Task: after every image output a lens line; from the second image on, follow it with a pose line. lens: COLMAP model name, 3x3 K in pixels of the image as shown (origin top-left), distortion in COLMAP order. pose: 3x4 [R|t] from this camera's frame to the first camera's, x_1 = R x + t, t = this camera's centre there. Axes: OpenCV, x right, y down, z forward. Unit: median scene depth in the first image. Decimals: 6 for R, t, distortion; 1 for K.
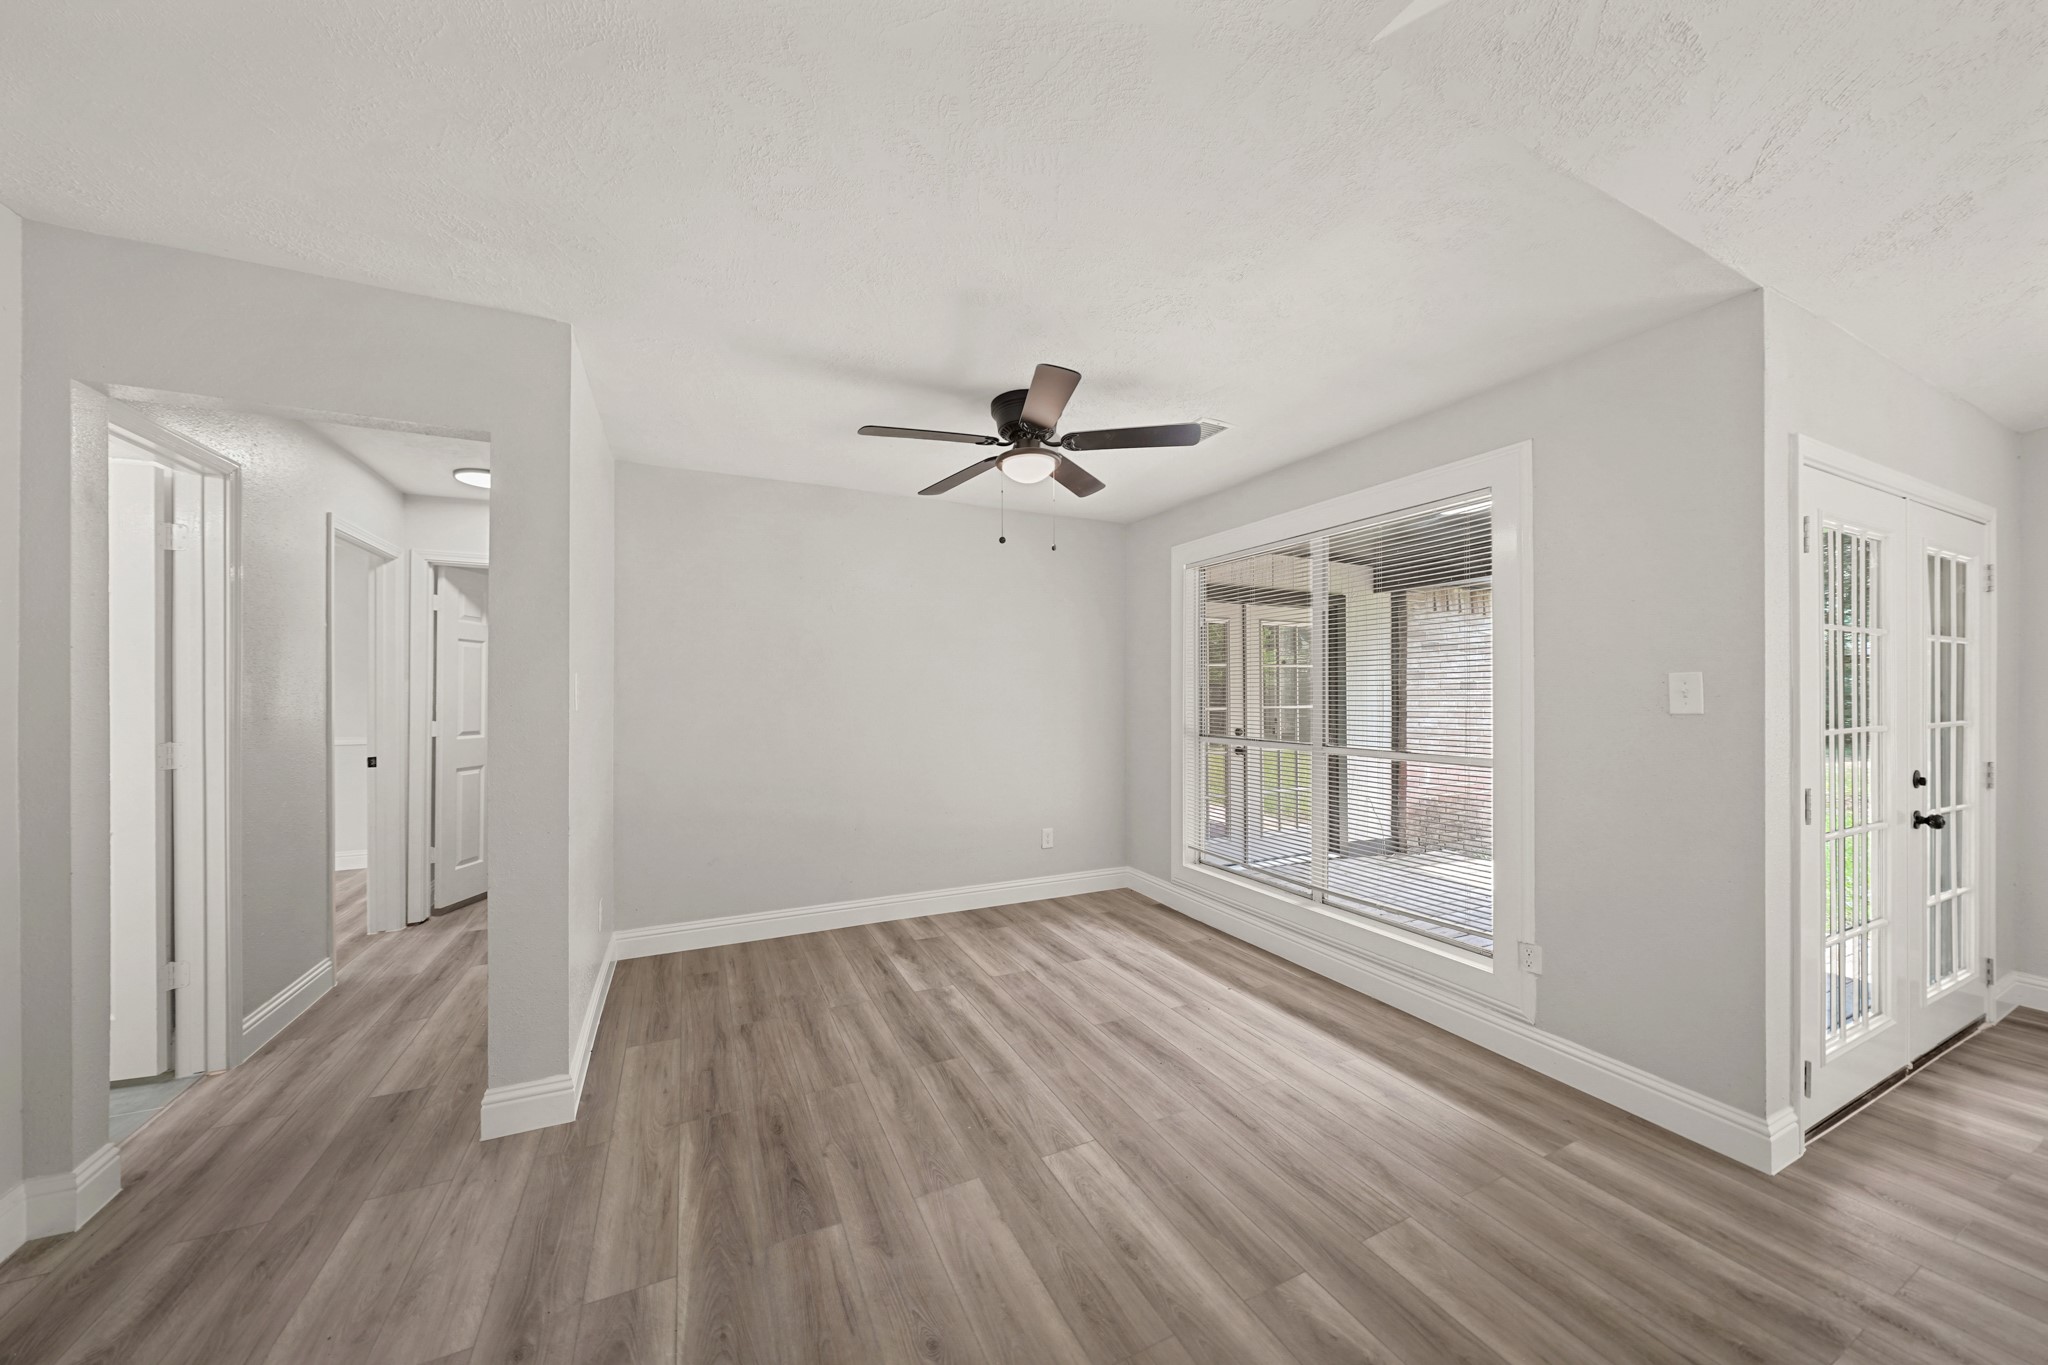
lens RADIAL K [[695.3, 0, 1015.5], [0, 695.3, 696.8], [0, 0, 1]] dist [-0.002421, -0.000206]
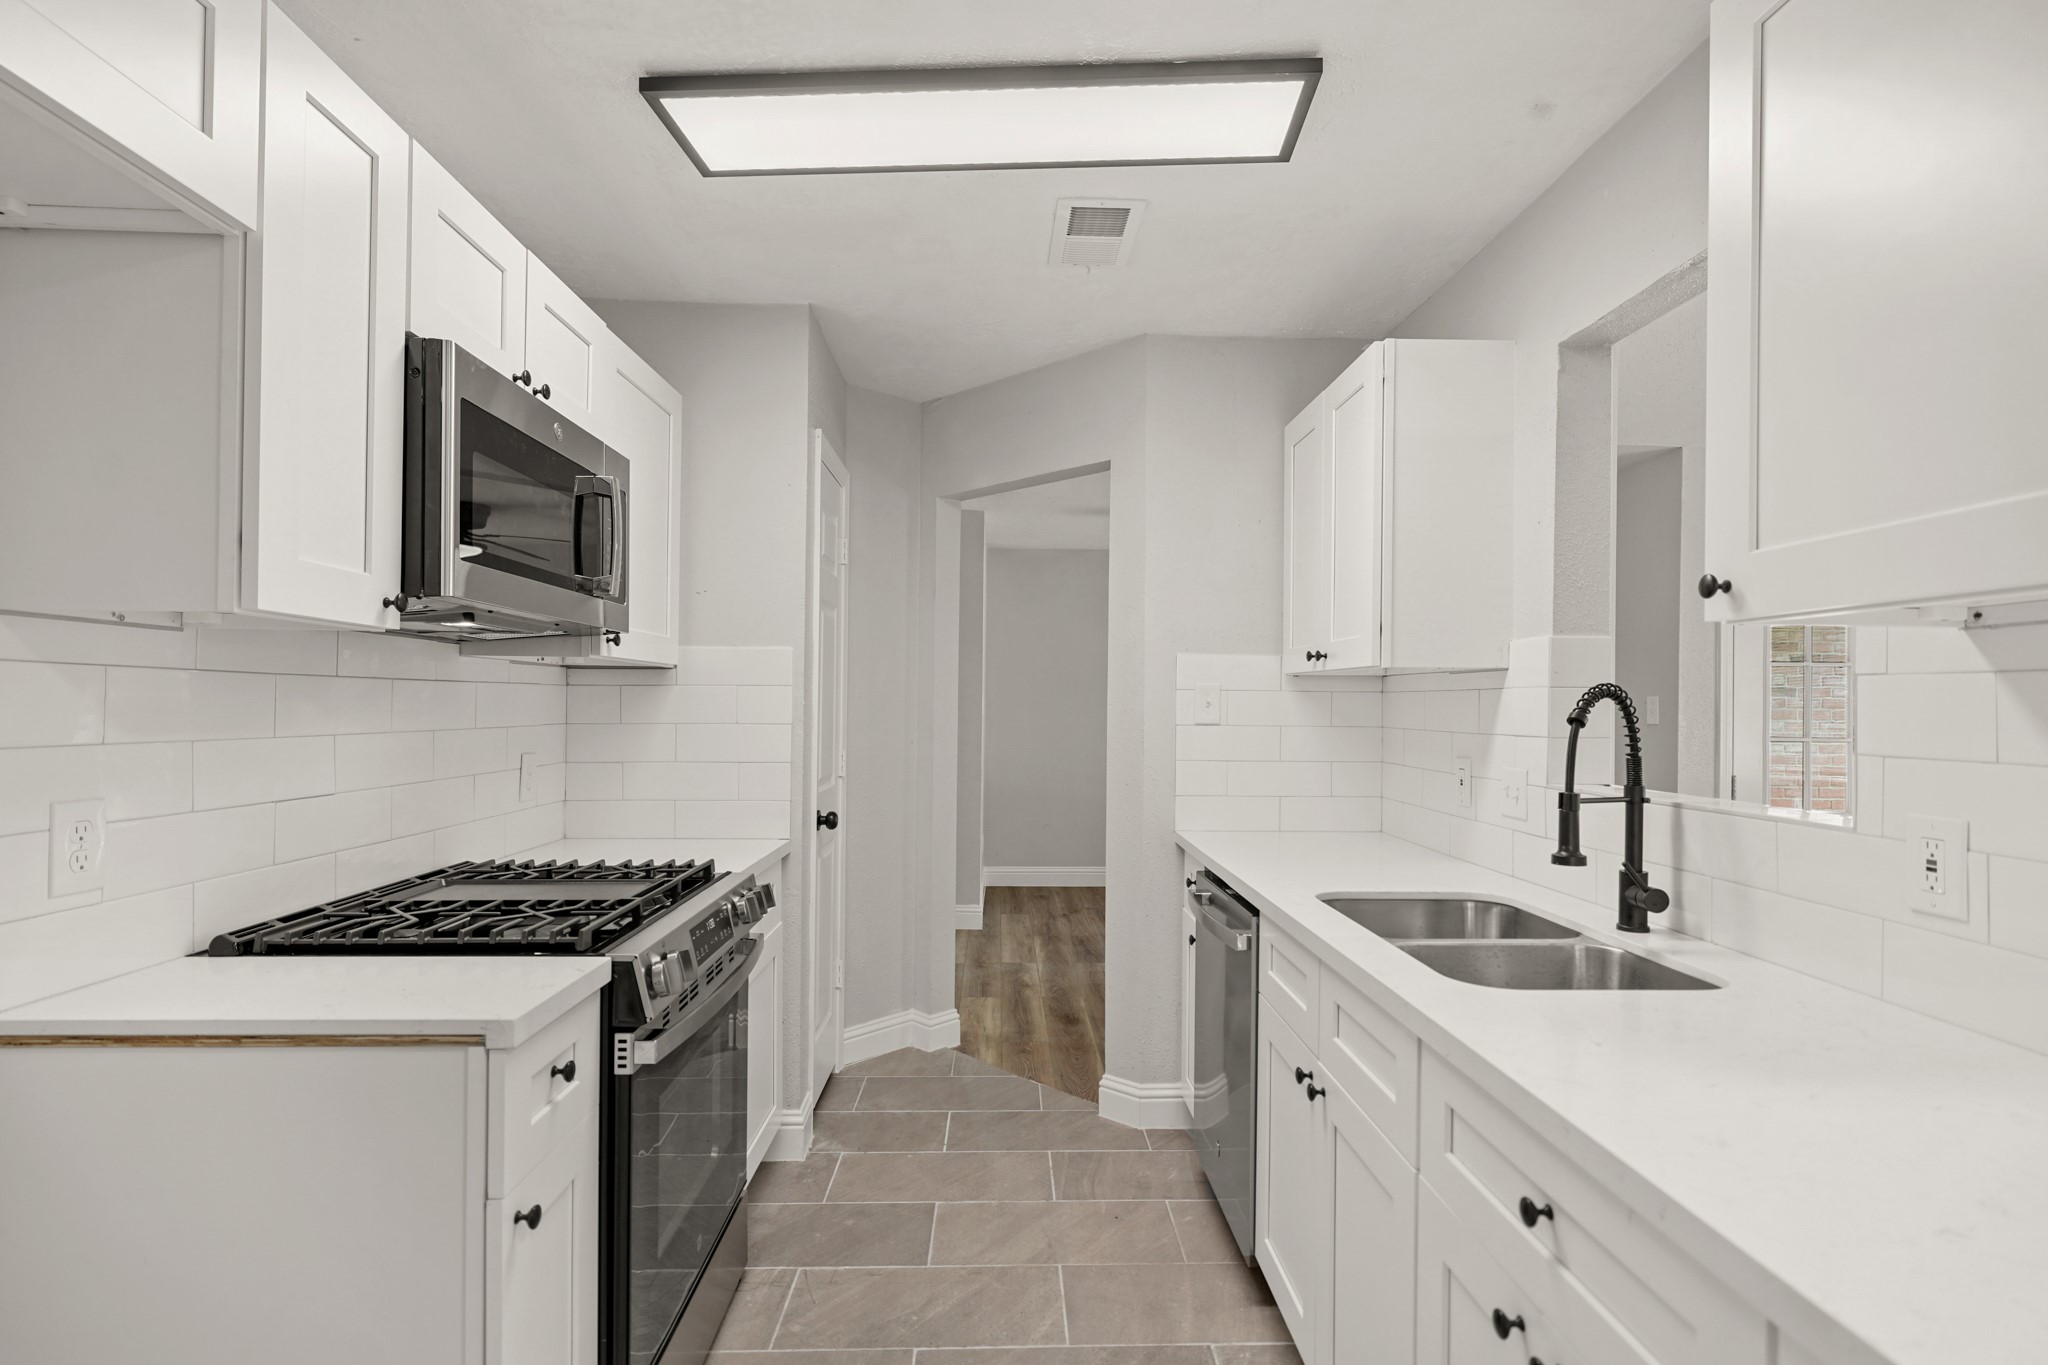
lens RADIAL K [[1031.3, 0, 1031.6], [0, 1031.3, 696.6], [0, 0, 1]] dist [0.002398, 0.000525]
pose [[0.917266, 0.002349, -0.398268, 0.684820], [-0.005352, 0.999965, -0.006427, -0.008547], [0.398239, 0.008027, 0.917246, -1.726285]]
